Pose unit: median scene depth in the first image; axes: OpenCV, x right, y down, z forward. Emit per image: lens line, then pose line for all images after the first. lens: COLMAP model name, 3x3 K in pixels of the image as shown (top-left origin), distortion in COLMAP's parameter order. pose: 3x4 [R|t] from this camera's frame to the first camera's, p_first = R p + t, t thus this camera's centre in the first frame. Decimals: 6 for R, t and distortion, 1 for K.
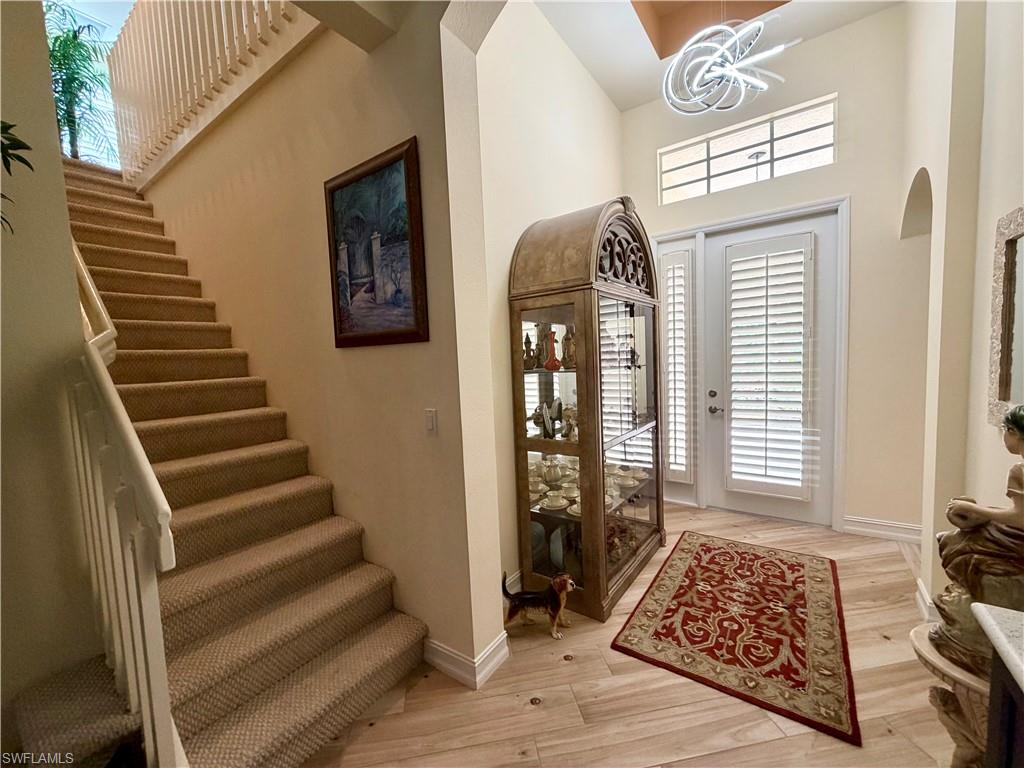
lens RADIAL K [[391.6, 0, 541.4], [0, 391.6, 382.3], [0, 0, 1]] dist [-0.001031, -0.000089]
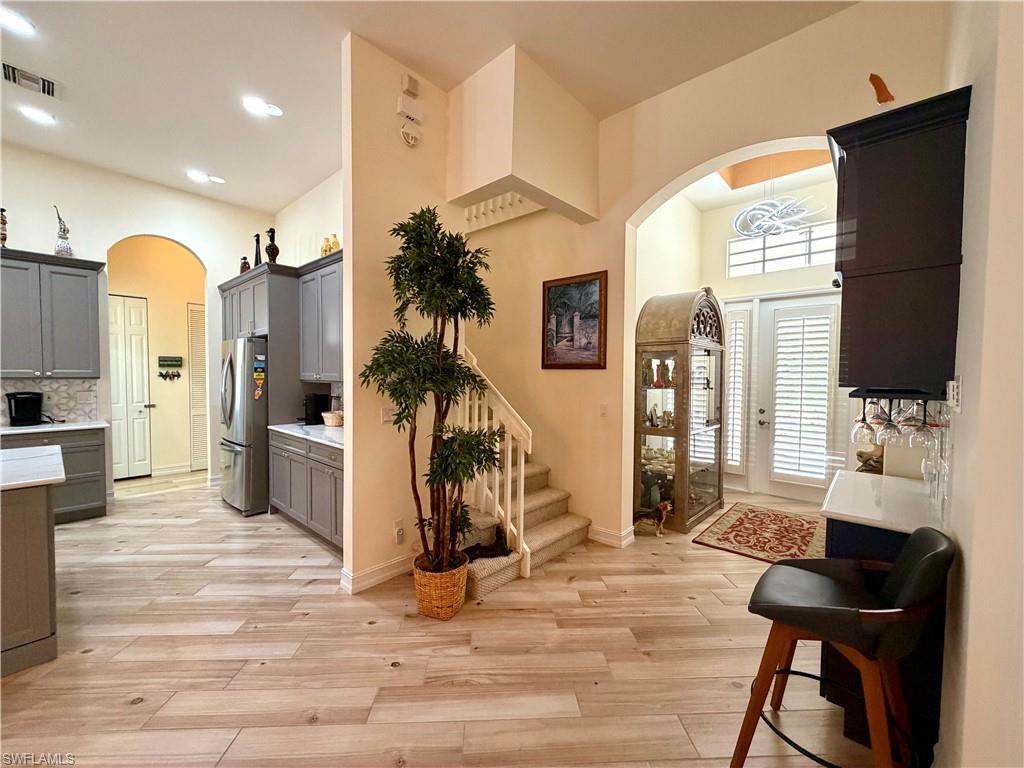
lens RADIAL K [[425.9, 0, 521.0], [0, 425.9, 383.5], [0, 0, 1]] dist [0.000106, 0.000036]
pose [[0.989808, 0.052507, -0.132377, -0.336776], [-0.058420, 0.997442, -0.041186, 0.066327], [0.129876, 0.048500, 0.990343, -0.957882]]
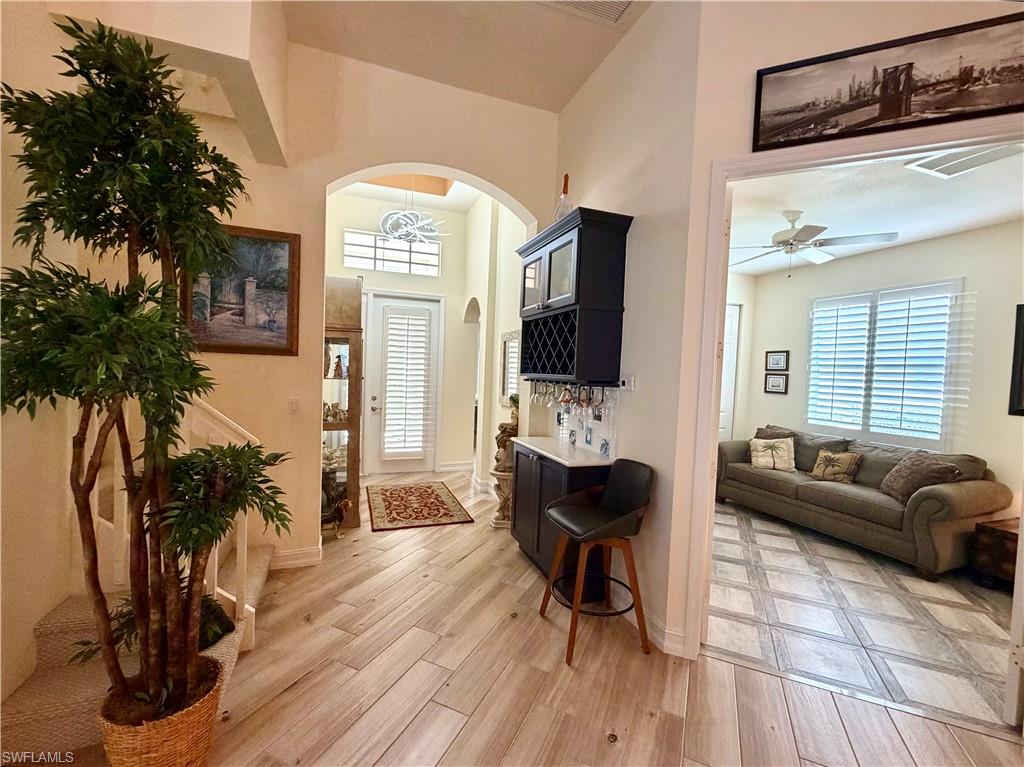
lens RADIAL K [[441.4, 0, 503.9], [0, 441.4, 387.6], [0, 0, 1]] dist [-0.001763, -0.000551]
pose [[0.570118, 0.029176, 0.821045, -1.034128], [0.000982, 0.999344, -0.036194, 0.075067], [-0.821563, 0.021442, 0.569715, -0.597697]]
